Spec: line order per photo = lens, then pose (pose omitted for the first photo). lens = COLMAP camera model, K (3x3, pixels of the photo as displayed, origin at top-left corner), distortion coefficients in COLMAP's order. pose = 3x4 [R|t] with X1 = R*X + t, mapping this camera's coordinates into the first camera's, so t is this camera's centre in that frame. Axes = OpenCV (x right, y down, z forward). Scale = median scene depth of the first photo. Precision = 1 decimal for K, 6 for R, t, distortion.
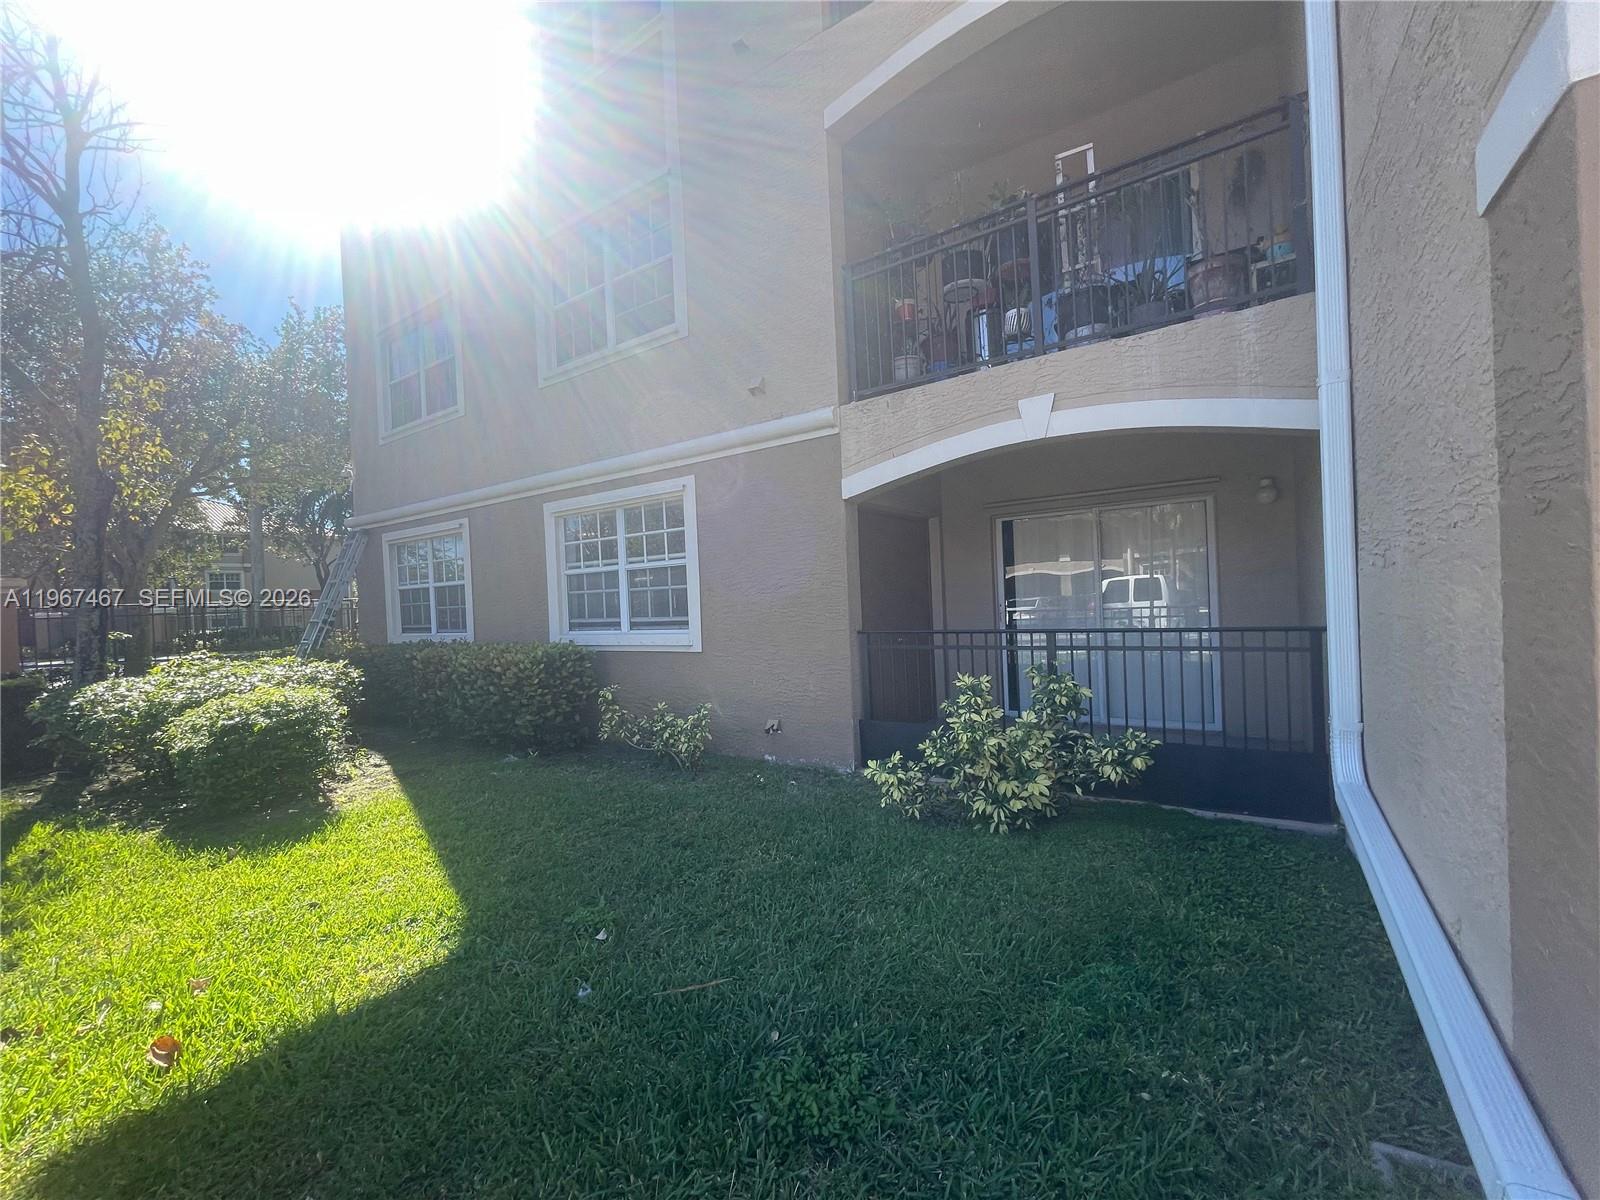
lens RADIAL K [[658.1, 0, 800.0], [0, 658.1, 600.0], [0, 0, 1]] dist [0.000136, 0.000013]
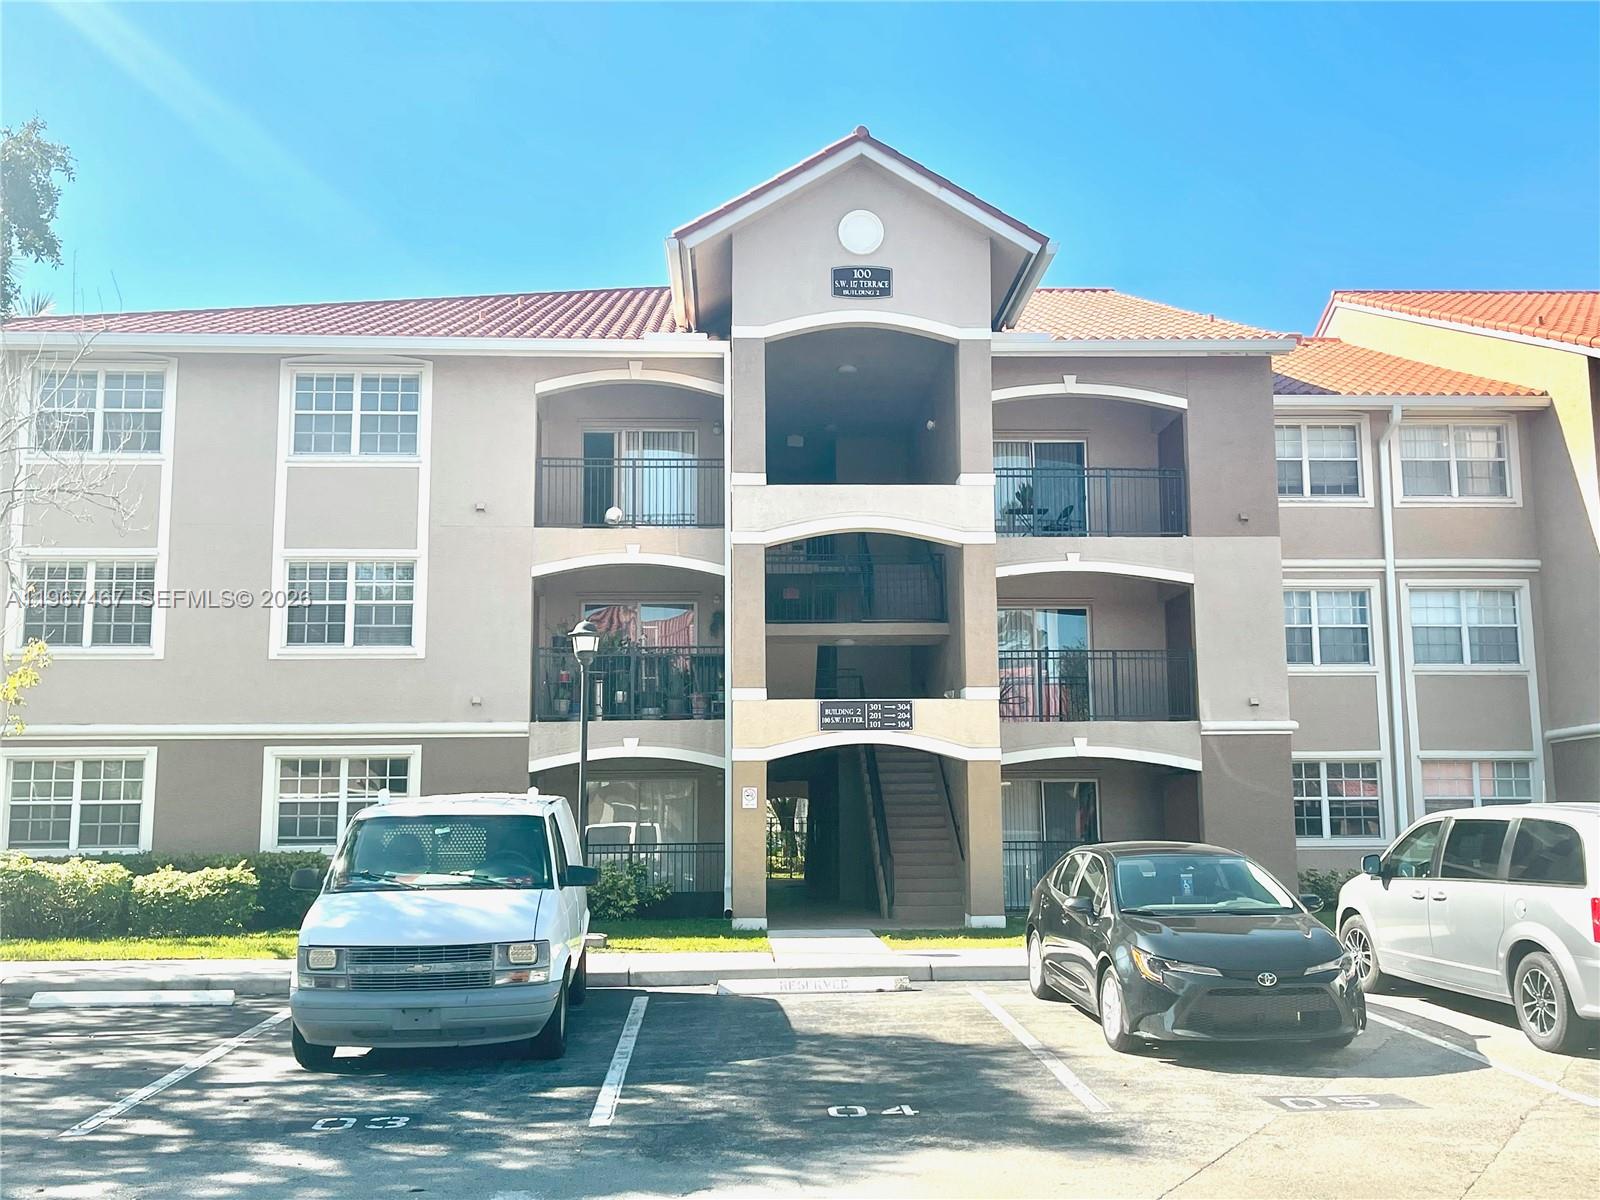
lens RADIAL K [[1630.2, 0, 800.0], [0, 1630.2, 600.0], [0, 0, 1]] dist [0.058056, -0.002385]
pose [[0.801990, 0.127671, 0.583534, -2.121040], [-0.023407, 0.982859, -0.182868, 0.199783], [-0.596878, 0.133000, 0.791231, -3.251459]]
